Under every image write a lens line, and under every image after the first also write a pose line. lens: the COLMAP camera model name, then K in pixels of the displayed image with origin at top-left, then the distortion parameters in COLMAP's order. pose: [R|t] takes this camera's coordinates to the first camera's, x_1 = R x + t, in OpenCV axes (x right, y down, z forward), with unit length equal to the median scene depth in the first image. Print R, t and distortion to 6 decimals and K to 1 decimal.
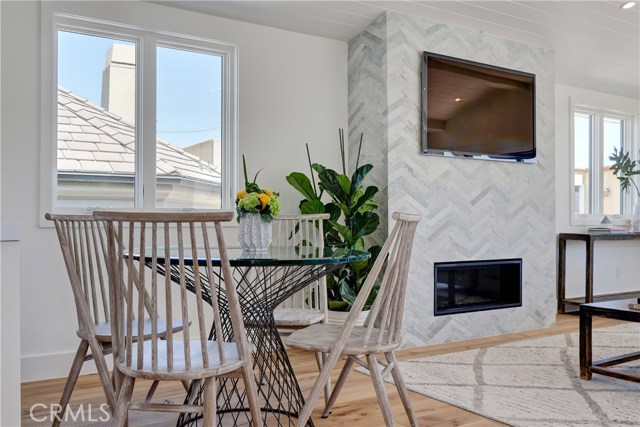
lens RADIAL K [[591.3, 0, 321.5], [0, 591.3, 218.0], [0, 0, 1]] dist [0.008102, 0.000000]
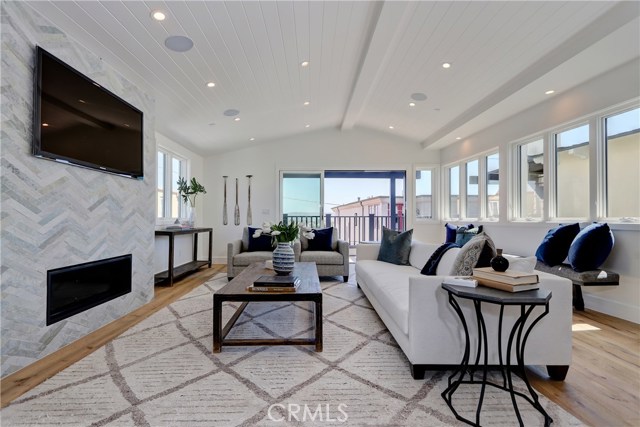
lens RADIAL K [[293.7, 0, 317.3], [0, 293.7, 215.9], [0, 0, 1]] dist [-0.001351, -0.000763]
pose [[0.528308, 0.008100, 0.849014, 0.016680], [-0.008167, 0.999957, -0.004458, -0.015555], [-0.849013, -0.004578, 0.528352, 0.380831]]
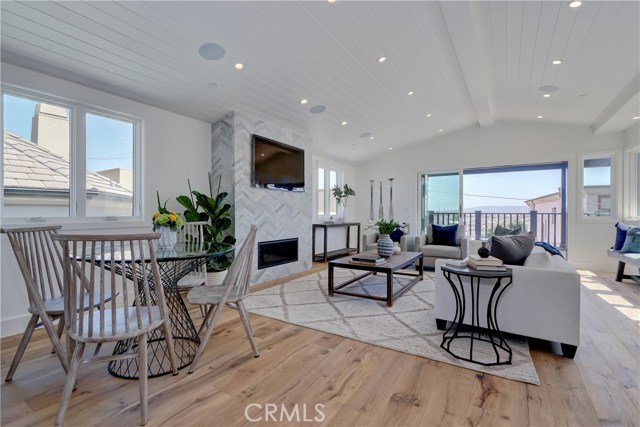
lens RADIAL K [[293.7, 0, 312.1], [0, 293.7, 214.7], [0, 0, 1]] dist [-0.001351, -0.000763]
pose [[0.915044, -0.000156, 0.403353, -0.038987], [-0.005378, 0.999906, 0.012587, -0.030464], [-0.403317, -0.013687, 0.914958, 0.038424]]
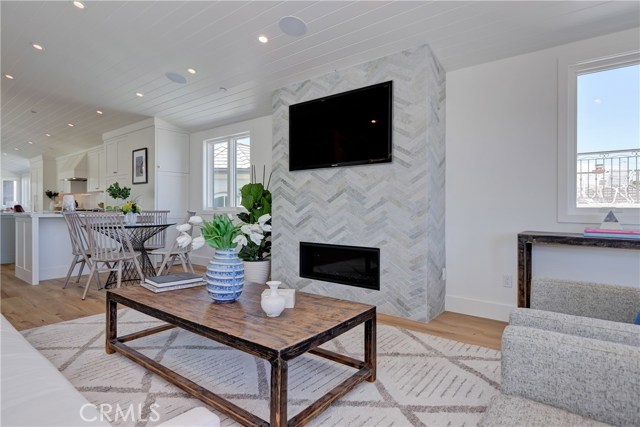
lens RADIAL K [[346.9, 0, 319.6], [0, 346.9, 208.8], [0, 0, 1]] dist [-0.000709, -0.000148]
pose [[0.320673, 0.007199, -0.947163, 1.071025], [0.007684, 0.999918, 0.010201, -0.017892], [0.947159, -0.010549, 0.320592, 0.779921]]
